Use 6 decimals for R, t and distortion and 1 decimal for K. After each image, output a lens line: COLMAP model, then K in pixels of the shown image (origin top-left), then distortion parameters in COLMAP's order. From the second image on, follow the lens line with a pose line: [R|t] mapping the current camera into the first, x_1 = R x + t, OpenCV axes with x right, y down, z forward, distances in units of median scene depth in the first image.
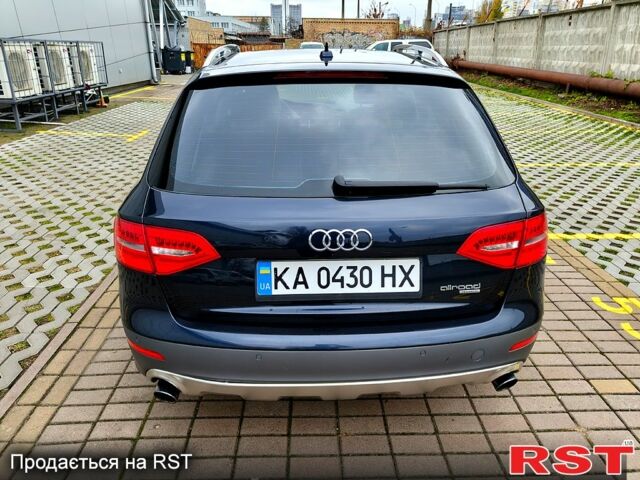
lens RADIAL K [[456.9, 0, 320.0], [0, 456.9, 240.0], [0, 0, 1]] dist [0.011244, -0.002035]
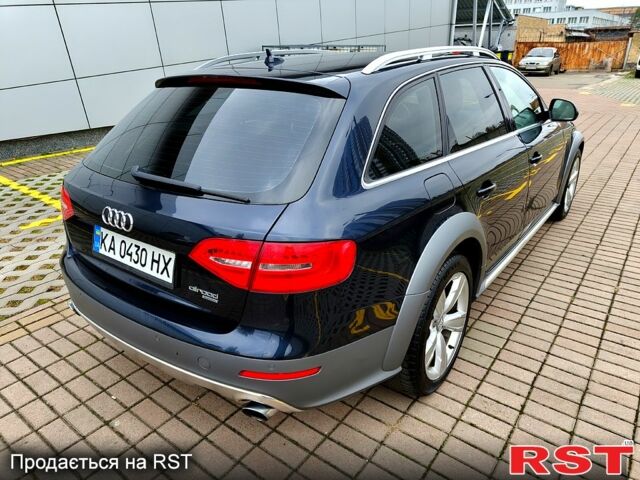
lens RADIAL K [[456.9, 0, 320.0], [0, 456.9, 240.0], [0, 0, 1]] dist [0.011244, -0.002035]
pose [[0.775596, 0.227230, -0.588912, 1.081839], [-0.226620, 0.970998, 0.076198, -0.145634], [0.589147, 0.074361, 0.804597, 0.326879]]
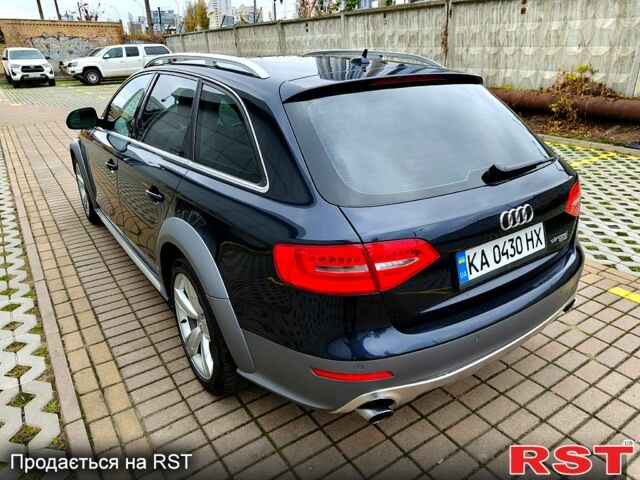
lens RADIAL K [[454.7, 0, 320.0], [0, 454.7, 240.0], [0, 0, 1]] dist [0.018439, 0.001437]
pose [[0.842394, -0.220694, 0.491595, -0.896948], [0.224090, 0.973133, 0.052874, -0.109408], [-0.490057, 0.065621, 0.869217, 0.213383]]
